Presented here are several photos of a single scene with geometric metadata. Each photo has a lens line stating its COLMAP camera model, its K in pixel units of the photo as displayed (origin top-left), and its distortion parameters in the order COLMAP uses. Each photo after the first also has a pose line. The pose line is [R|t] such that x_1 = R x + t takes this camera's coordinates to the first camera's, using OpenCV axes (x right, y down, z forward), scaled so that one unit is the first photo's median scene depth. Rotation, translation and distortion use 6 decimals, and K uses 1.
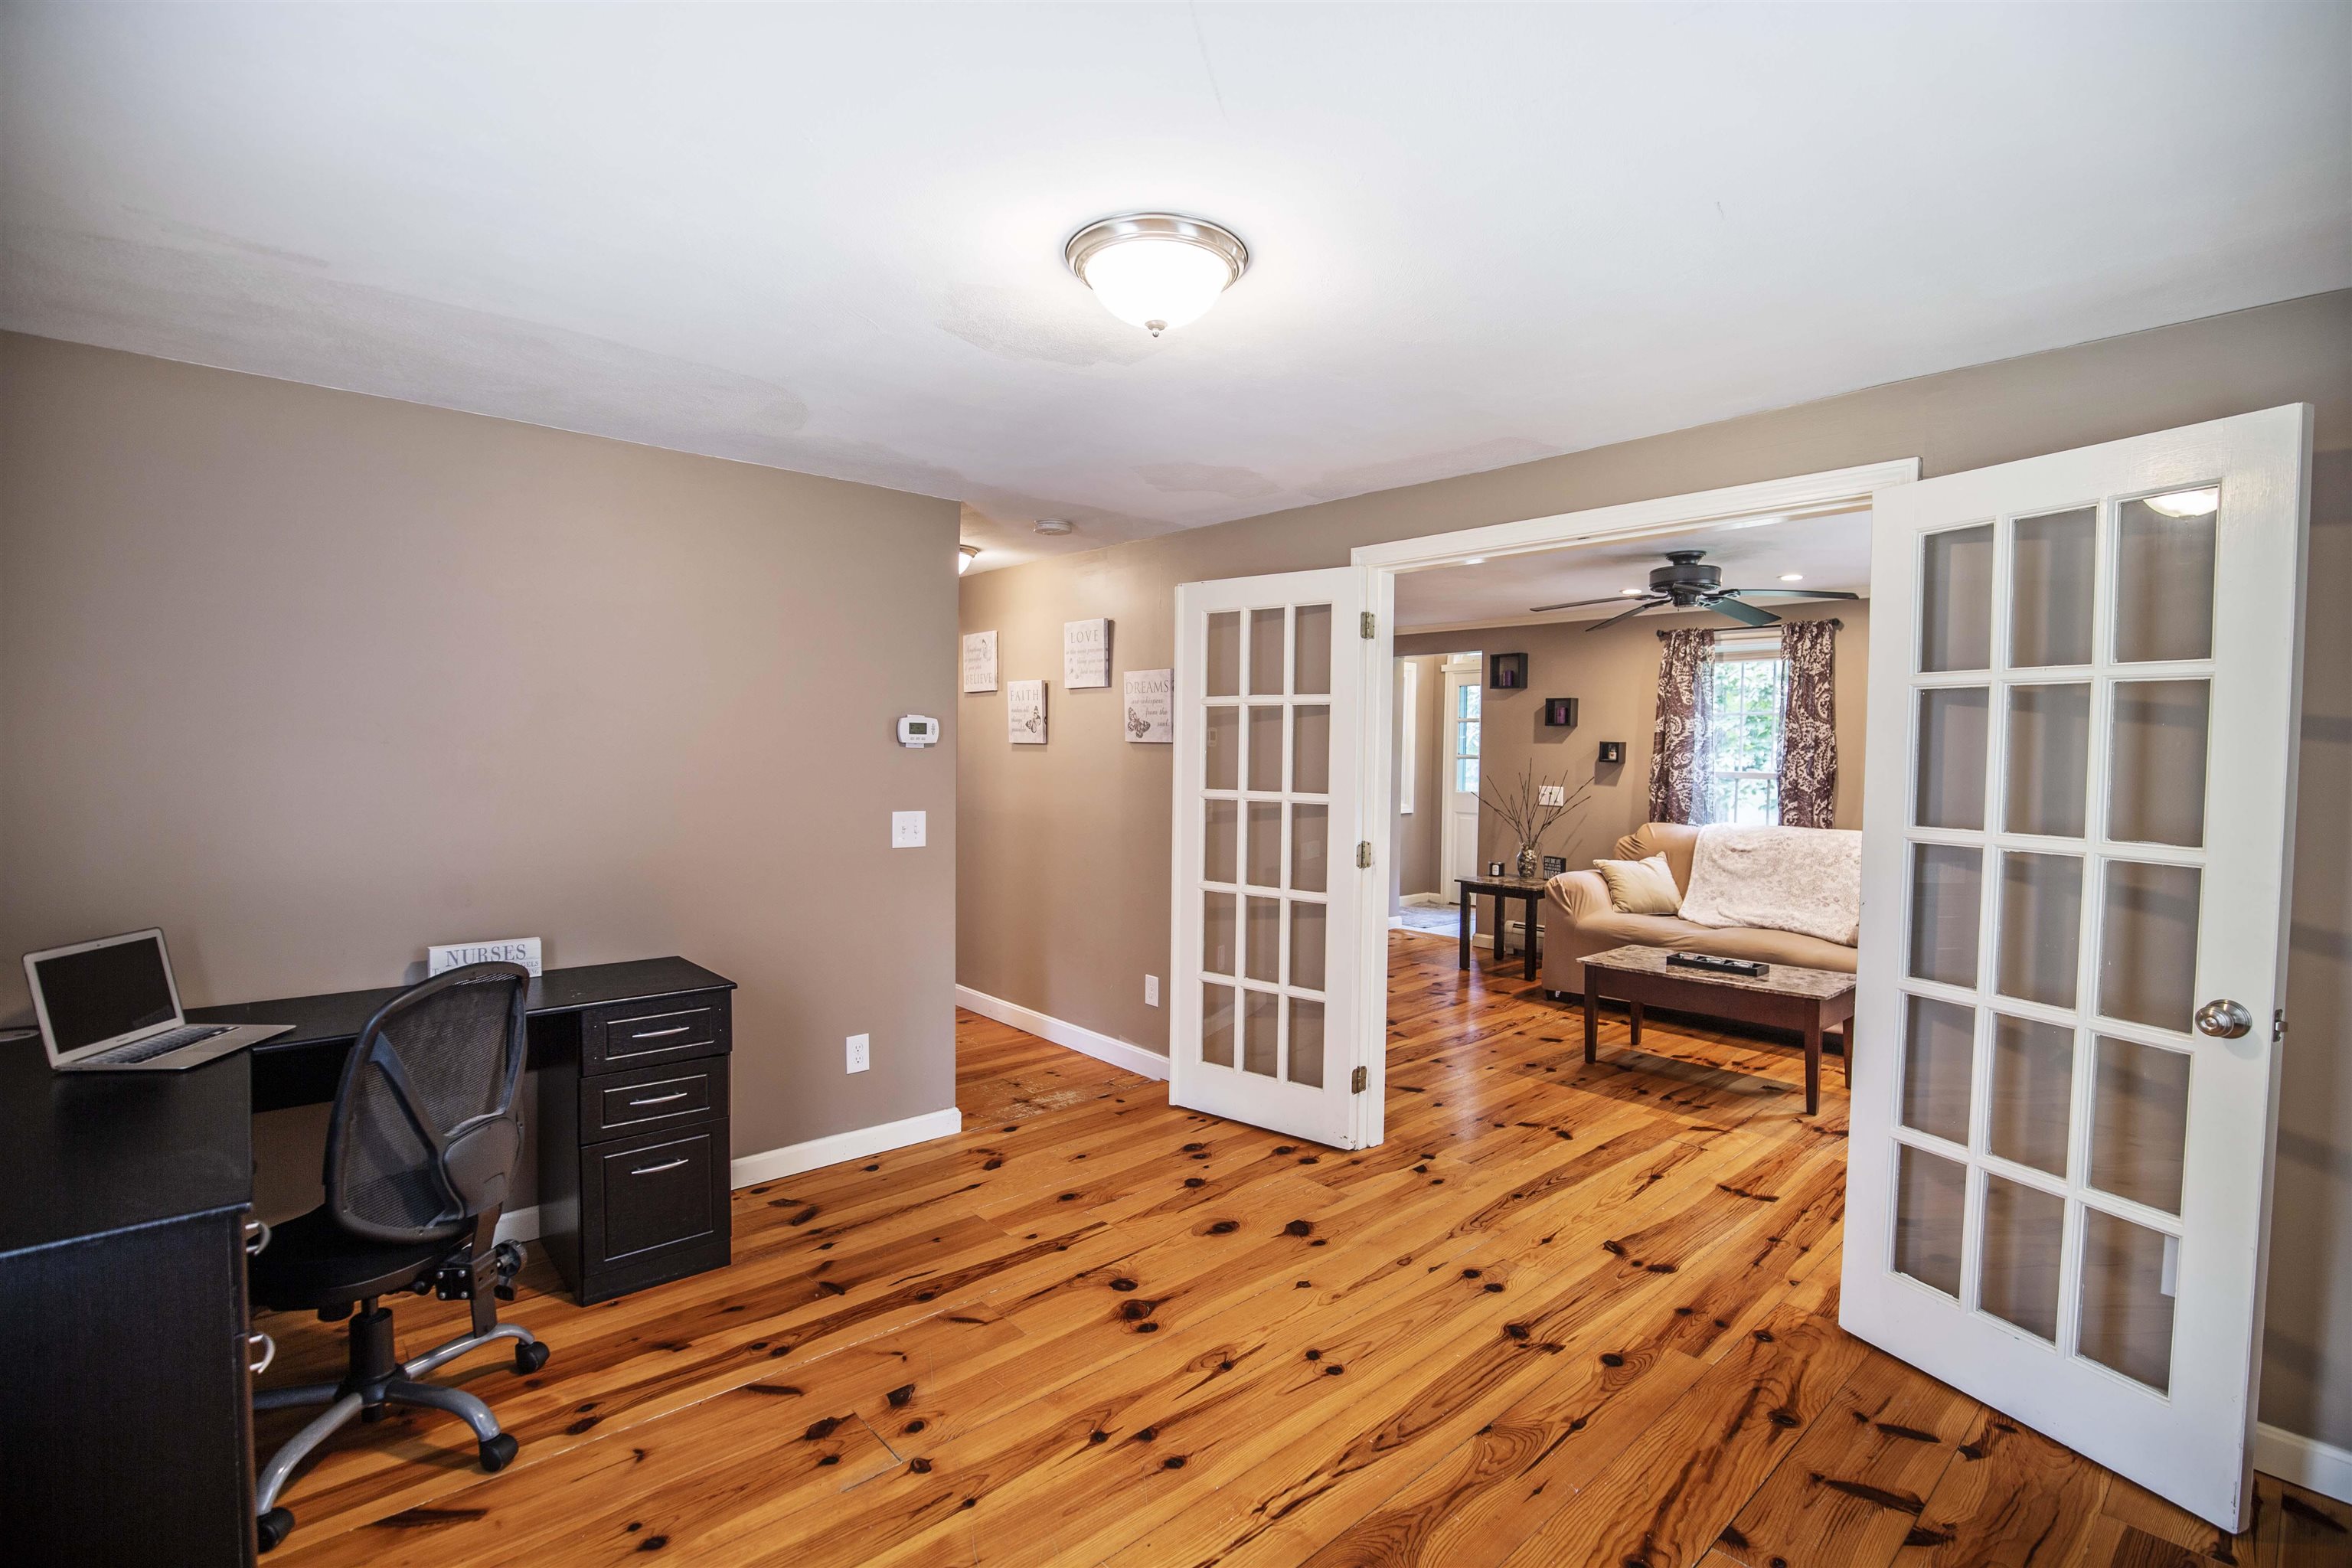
lens RADIAL K [[1078.7, 0, 1165.5], [0, 1078.7, 786.0], [0, 0, 1]] dist [-0.028690, 0.002352]
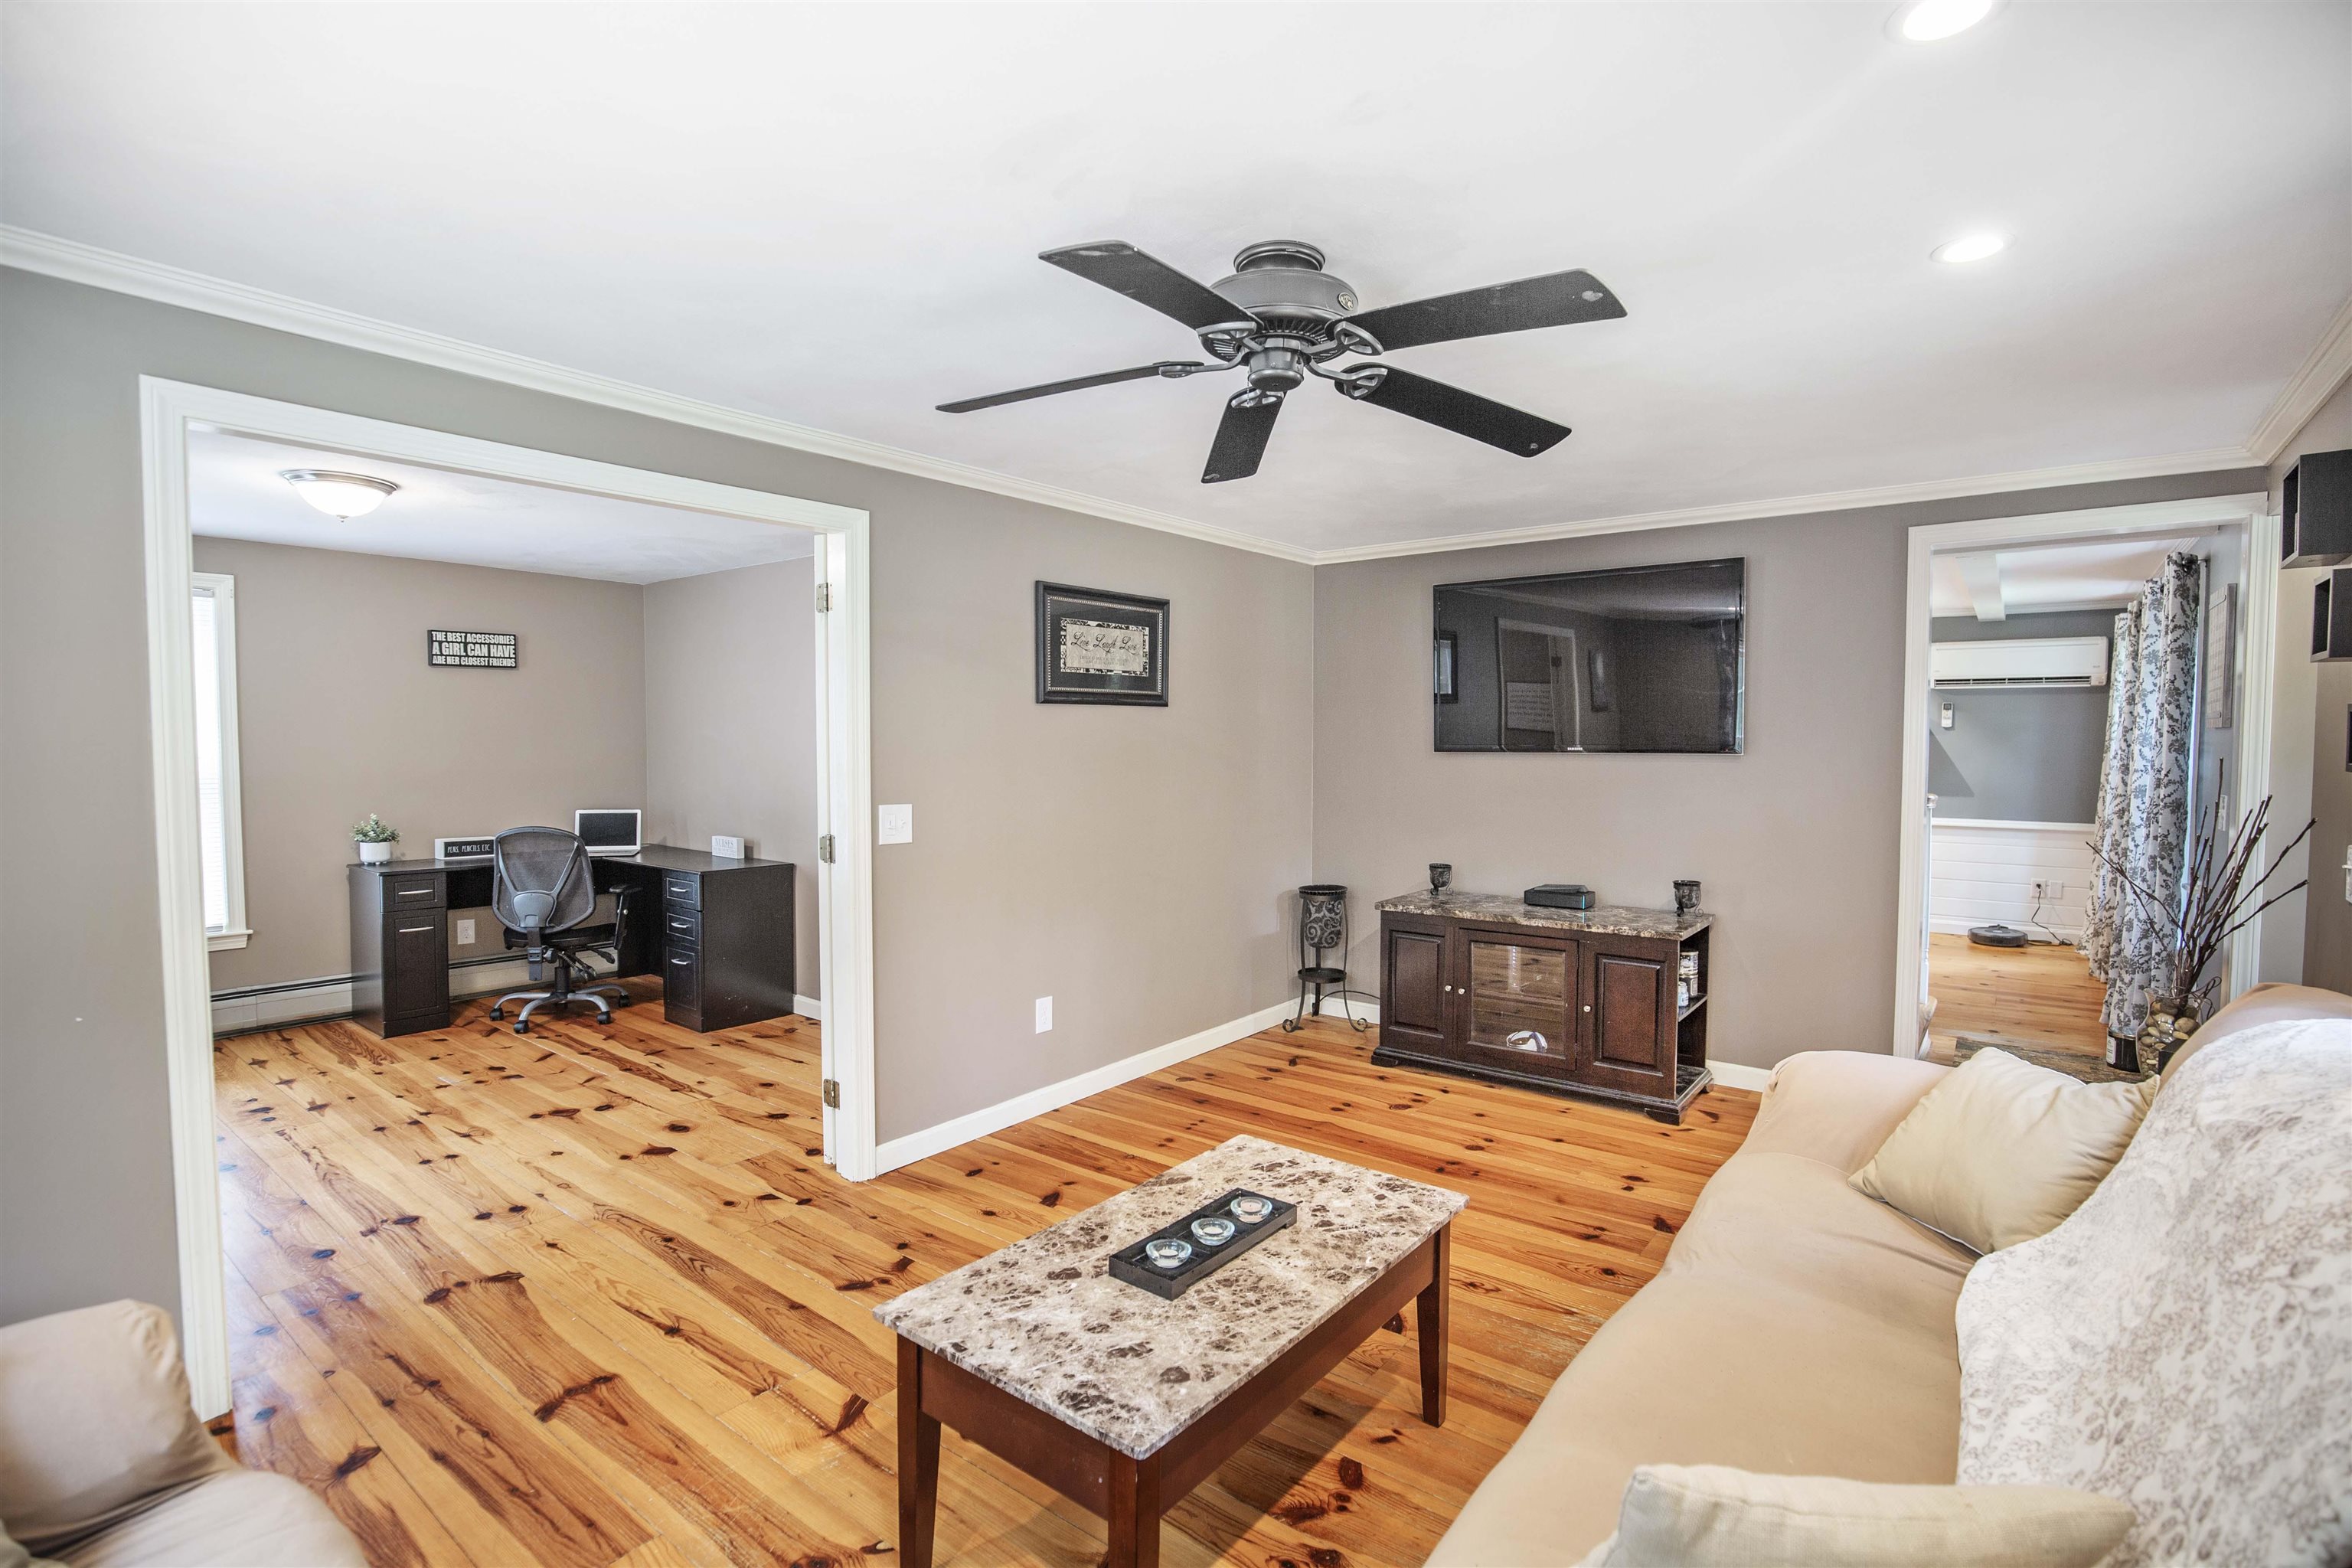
lens RADIAL K [[1078.7, 0, 1169.3], [0, 1078.7, 785.1], [0, 0, 1]] dist [-0.028690, 0.002352]
pose [[0.180700, 0.031569, -0.983032, 1.433274], [-0.036013, 0.999027, 0.025463, -0.028055], [0.982879, 0.030801, 0.181661, 1.417403]]
